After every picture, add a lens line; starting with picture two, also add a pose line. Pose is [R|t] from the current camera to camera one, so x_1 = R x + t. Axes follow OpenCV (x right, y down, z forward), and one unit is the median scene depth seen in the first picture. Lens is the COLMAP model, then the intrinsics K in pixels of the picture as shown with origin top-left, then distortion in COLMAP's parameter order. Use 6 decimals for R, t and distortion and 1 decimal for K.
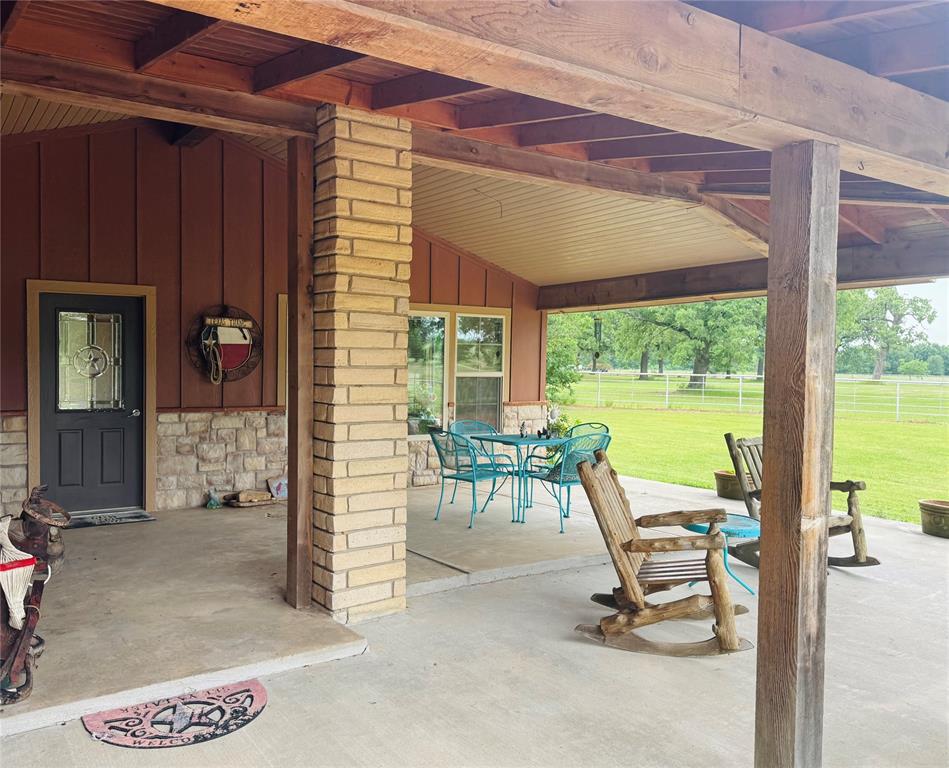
lens RADIAL K [[802.4, 0, 473.3], [0, 802.4, 382.0], [0, 0, 1]] dist [0.075728, -0.000534]
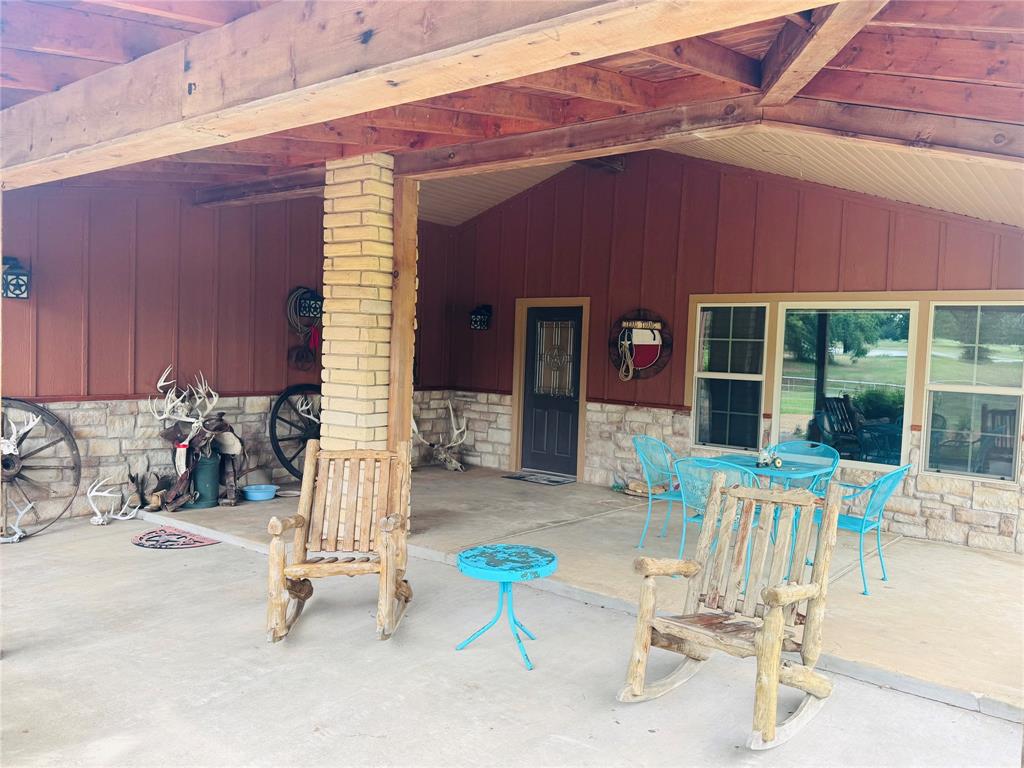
lens RADIAL K [[822.3, 0, 511.5], [0, 822.3, 388.6], [0, 0, 1]] dist [0.017201, -0.005787]
pose [[0.297589, 0.045422, -0.953613, 0.723304], [-0.056112, 0.997973, 0.030024, -0.011622], [0.953044, 0.044574, 0.299534, 0.515332]]
